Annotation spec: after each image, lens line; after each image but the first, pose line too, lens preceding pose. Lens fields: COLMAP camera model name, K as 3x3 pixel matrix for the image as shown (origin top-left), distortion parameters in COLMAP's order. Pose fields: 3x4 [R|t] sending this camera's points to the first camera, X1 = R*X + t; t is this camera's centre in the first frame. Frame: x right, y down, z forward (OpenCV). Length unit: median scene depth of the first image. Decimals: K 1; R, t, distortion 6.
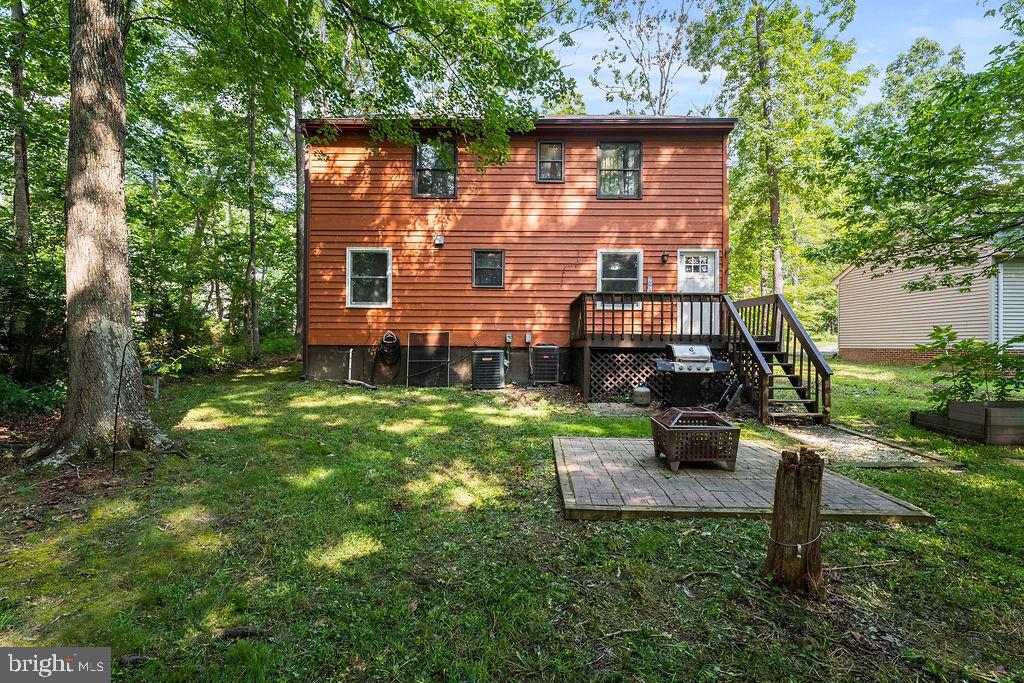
lens RADIAL K [[486.5, 0, 551.0], [0, 486.5, 340.2], [0, 0, 1]] dist [-0.005039, 0.001052]
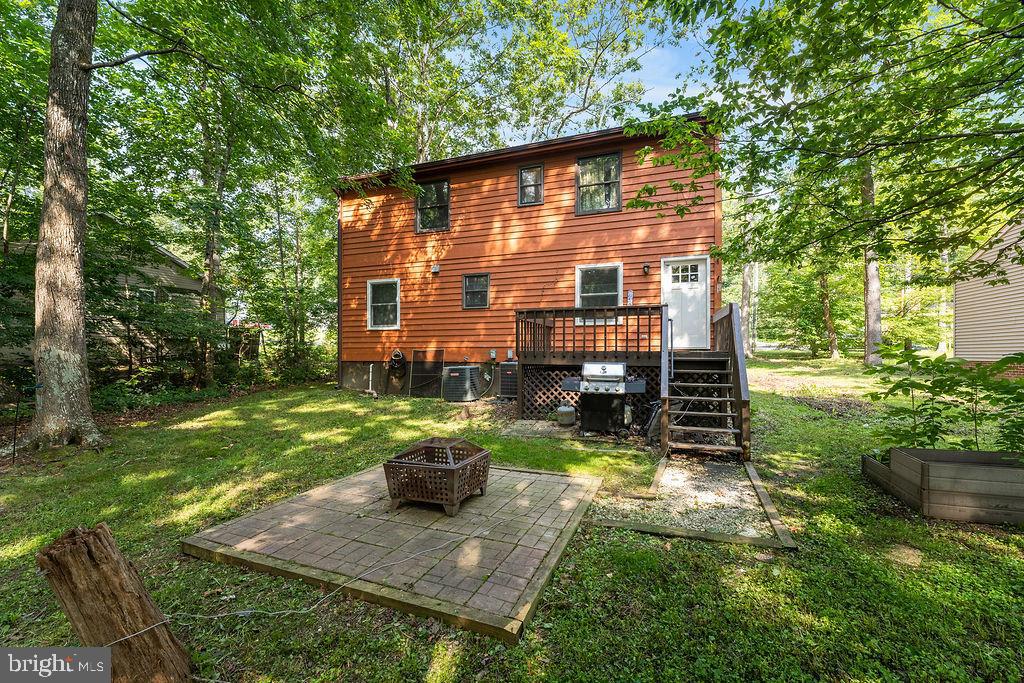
lens RADIAL K [[425.6, 0, 529.2], [0, 425.6, 353.0], [0, 0, 1]] dist [-0.005085, 0.002526]
pose [[0.938833, -0.006846, -0.344306, 0.319183], [0.008545, 0.999958, 0.003416, -0.009942], [0.344268, -0.006150, 0.938851, 0.140820]]
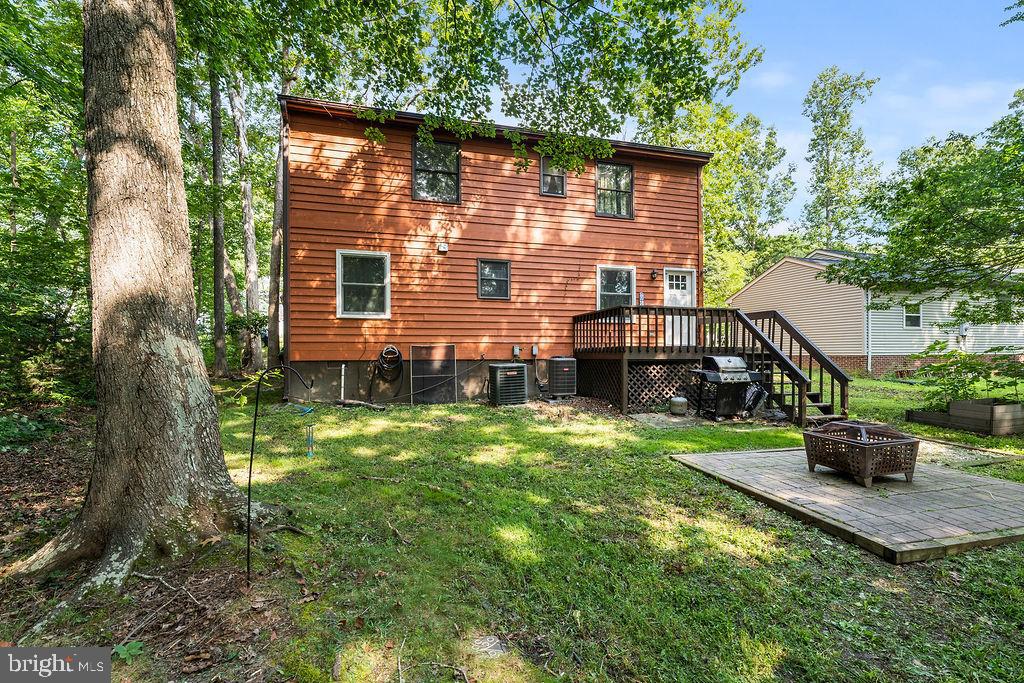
lens RADIAL K [[432.8, 0, 558.2], [0, 432.8, 351.4], [0, 0, 1]] dist [-0.002960, -0.000905]
pose [[0.962511, -0.010016, 0.271059, -0.245925], [0.008410, 0.999940, 0.007086, -0.008546], [-0.271113, -0.004540, 0.962537, 0.133896]]
